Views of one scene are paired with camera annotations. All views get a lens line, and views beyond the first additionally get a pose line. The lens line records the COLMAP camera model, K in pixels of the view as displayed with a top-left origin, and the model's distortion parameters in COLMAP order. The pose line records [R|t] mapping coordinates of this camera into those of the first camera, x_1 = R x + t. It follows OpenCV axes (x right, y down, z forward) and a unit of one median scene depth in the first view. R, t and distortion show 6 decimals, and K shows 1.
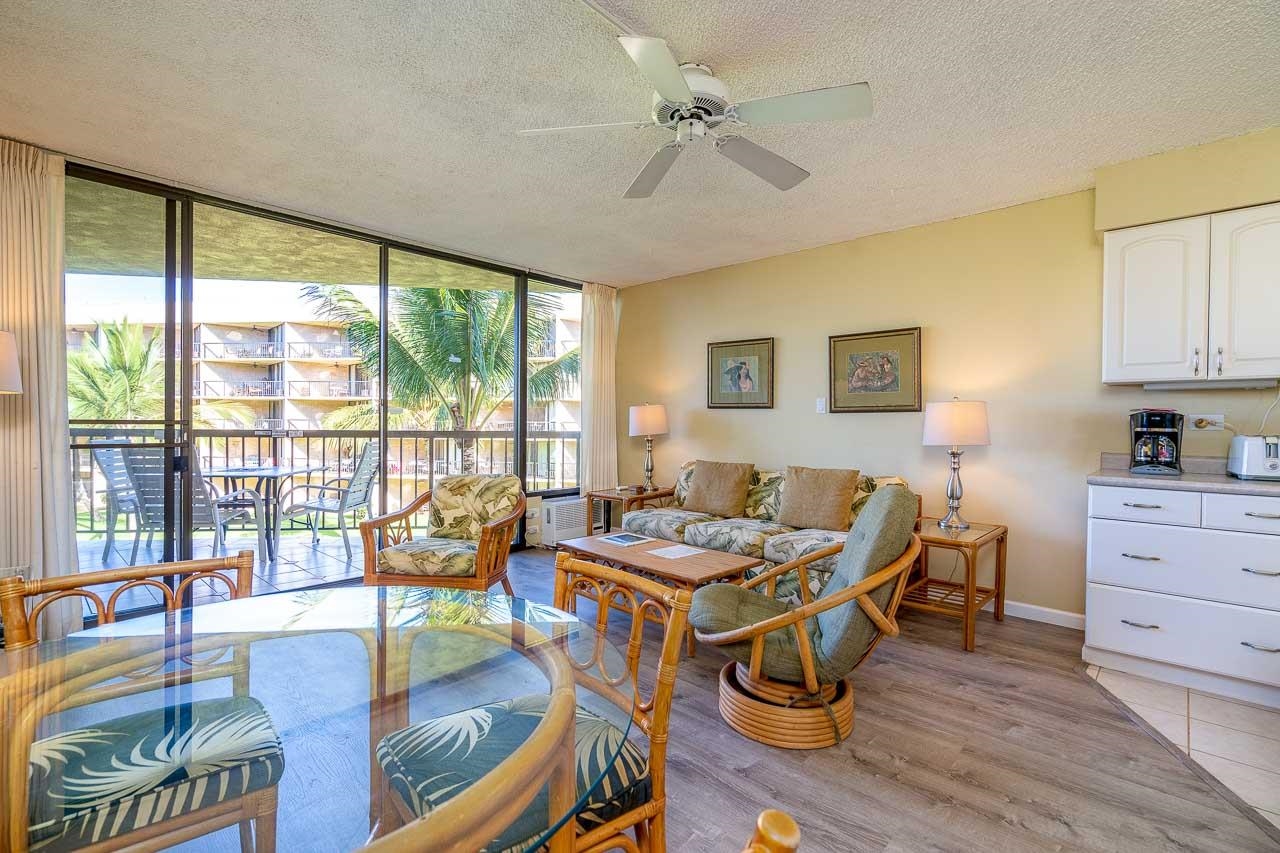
lens RADIAL K [[584.2, 0, 632.2], [0, 584.2, 425.7], [0, 0, 1]] dist [-0.002671, 0.000062]
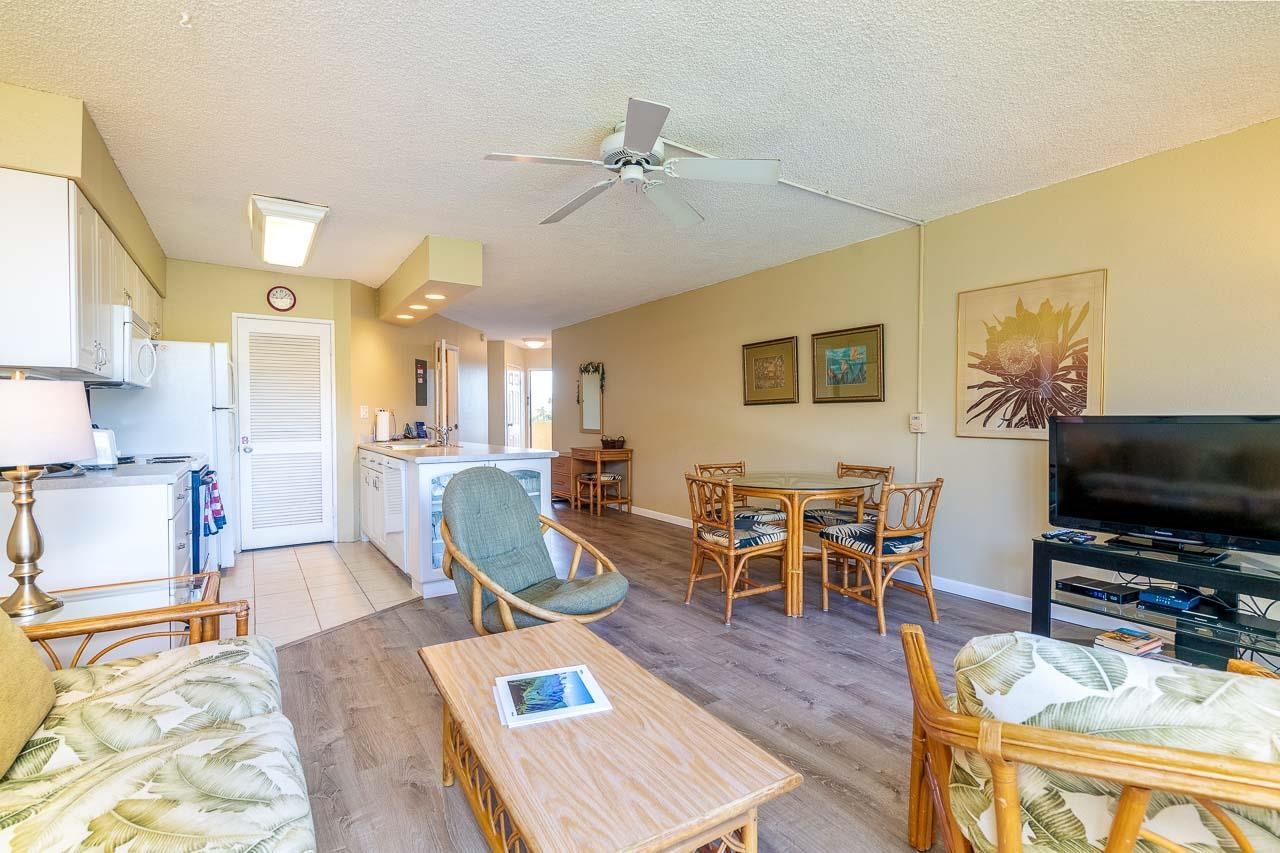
lens RADIAL K [[584.2, 0, 632.2], [0, 584.2, 425.7], [0, 0, 1]] dist [-0.002671, 0.000062]
pose [[-0.972683, -0.009573, 0.231941, -0.118379], [-0.003487, 0.999639, 0.026638, -0.016179], [-0.232112, 0.025101, -0.972365, 1.392062]]
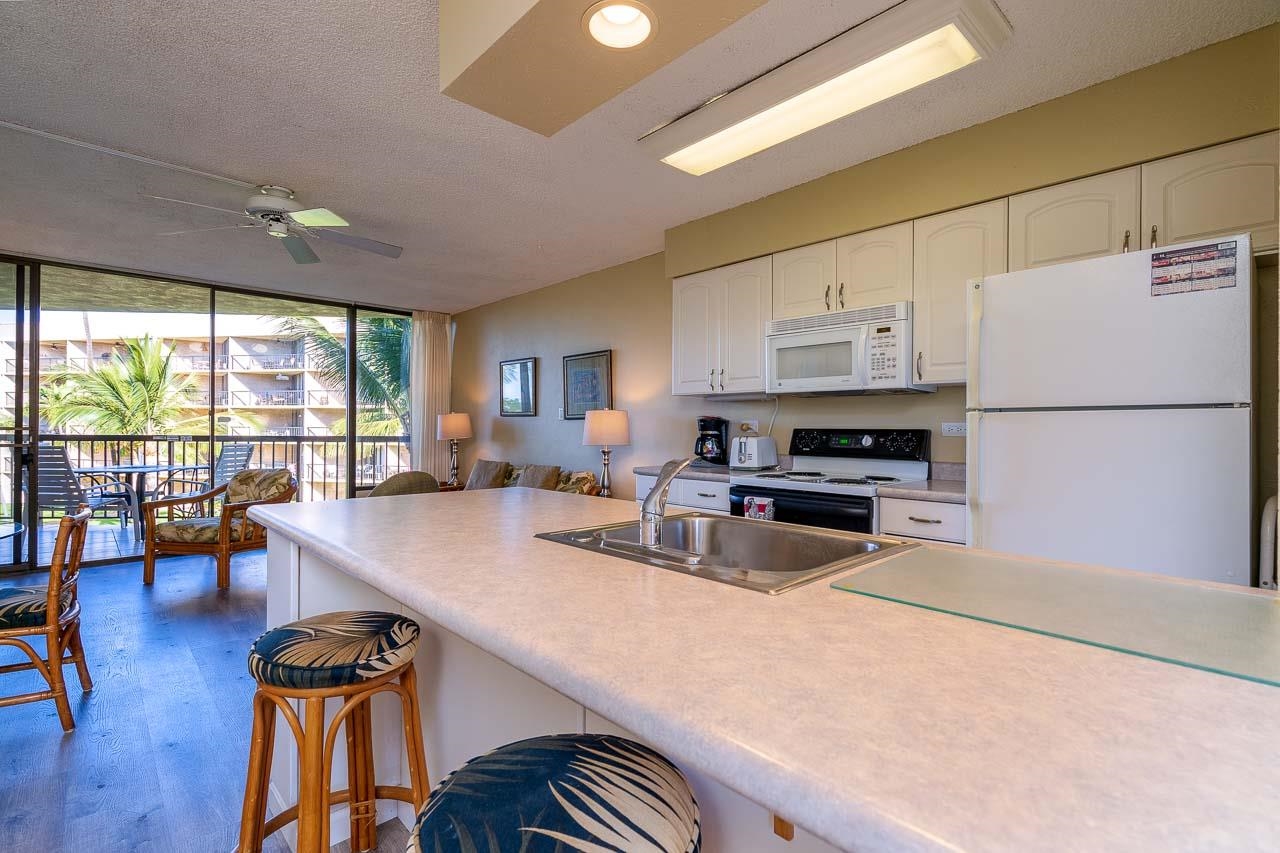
lens RADIAL K [[592.7, 0, 635.3], [0, 592.7, 425.9], [0, 0, 1]] dist [-0.001596, 0.000037]
pose [[0.997936, -0.003084, -0.064142, 0.696573], [0.002364, 0.999933, -0.011292, 0.006028], [0.064173, 0.011118, 0.997877, -0.268527]]
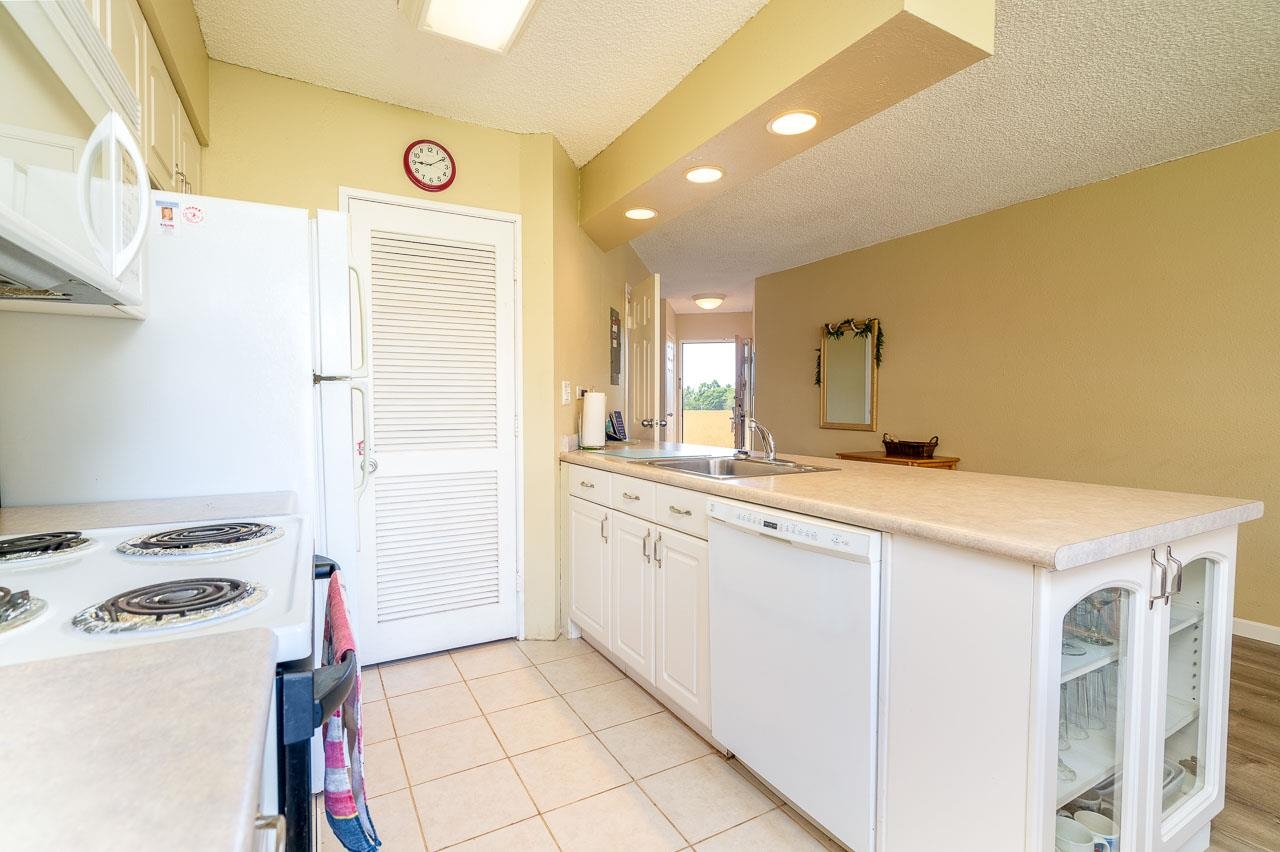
lens RADIAL K [[588.0, 0, 640.0], [0, 588.0, 426.0], [0, 0, 1]] dist [-0.017856, -0.000025]
pose [[-0.955404, -0.020397, 0.294598, 0.626738], [-0.006666, 0.998847, 0.047537, -0.001851], [-0.295228, 0.043453, -0.954438, 0.783935]]
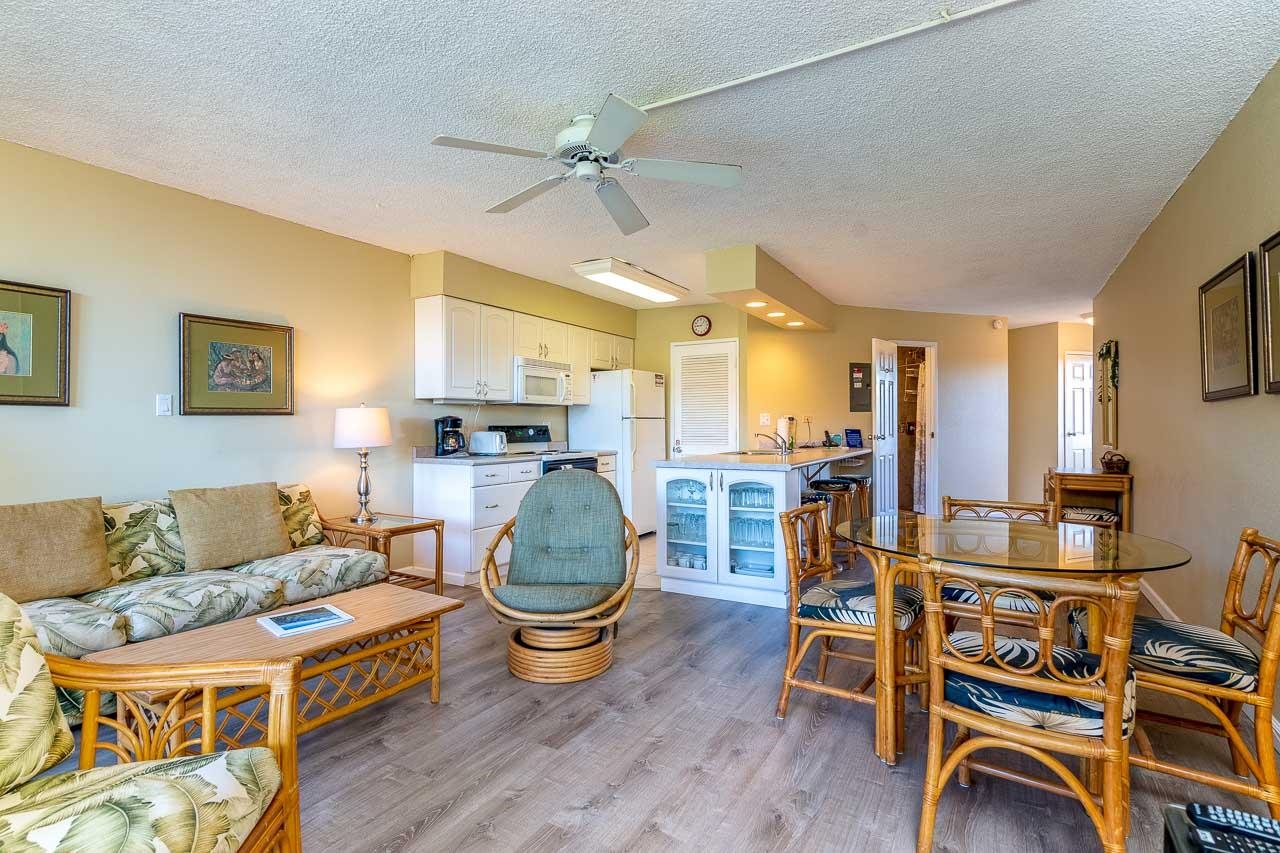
lens RADIAL K [[616.2, 0, 634.2], [0, 616.2, 425.1], [0, 0, 1]] dist [-0.002220, -0.000161]
pose [[-0.222889, -0.007922, 0.974812, -0.700867], [0.009935, 0.999897, 0.010397, -0.014484], [-0.974793, 0.012002, -0.222788, 0.759521]]
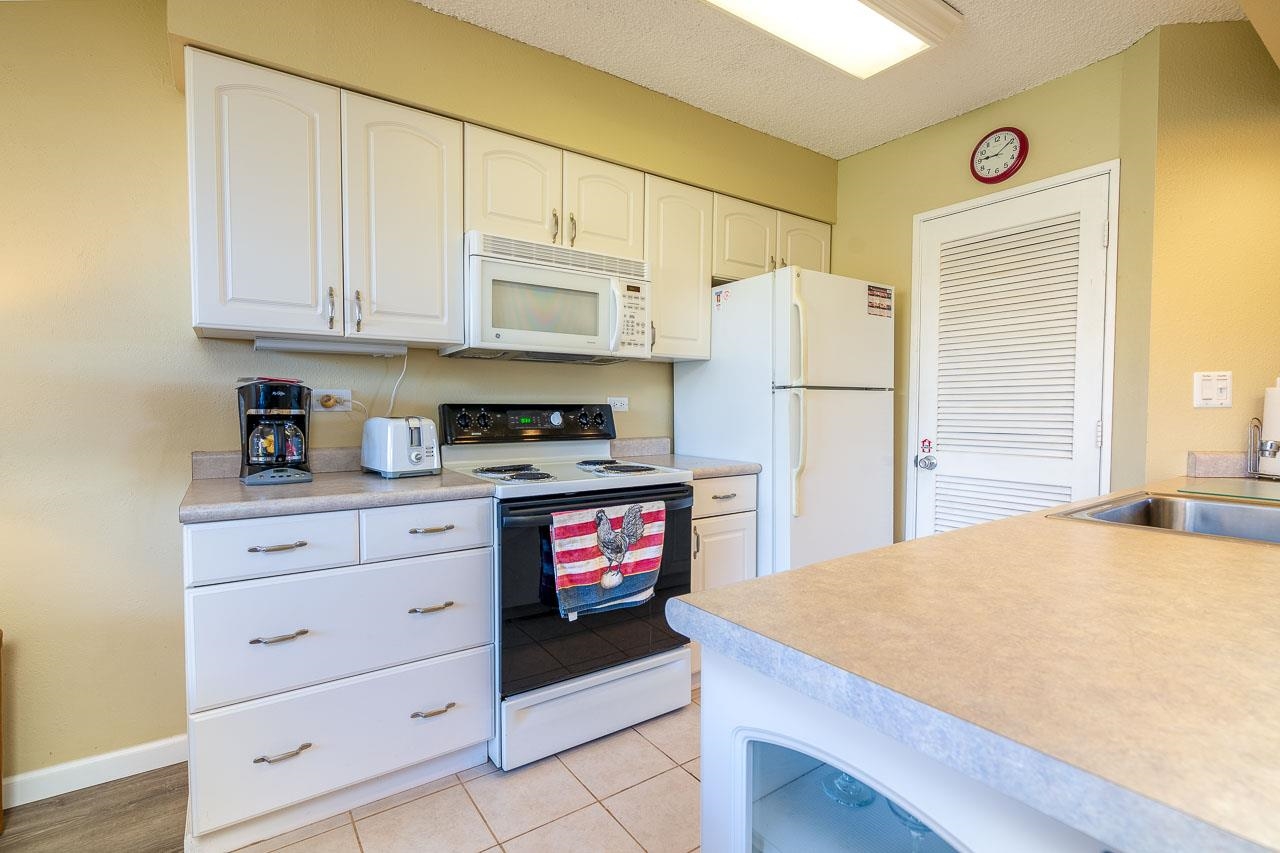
lens RADIAL K [[592.7, 0, 635.3], [0, 592.7, 425.9], [0, 0, 1]] dist [-0.001596, 0.000037]
pose [[0.203485, -0.041113, 0.978214, 0.296635], [0.007695, 0.999154, 0.040393, -0.000541], [-0.979048, -0.000692, 0.203629, 0.416182]]
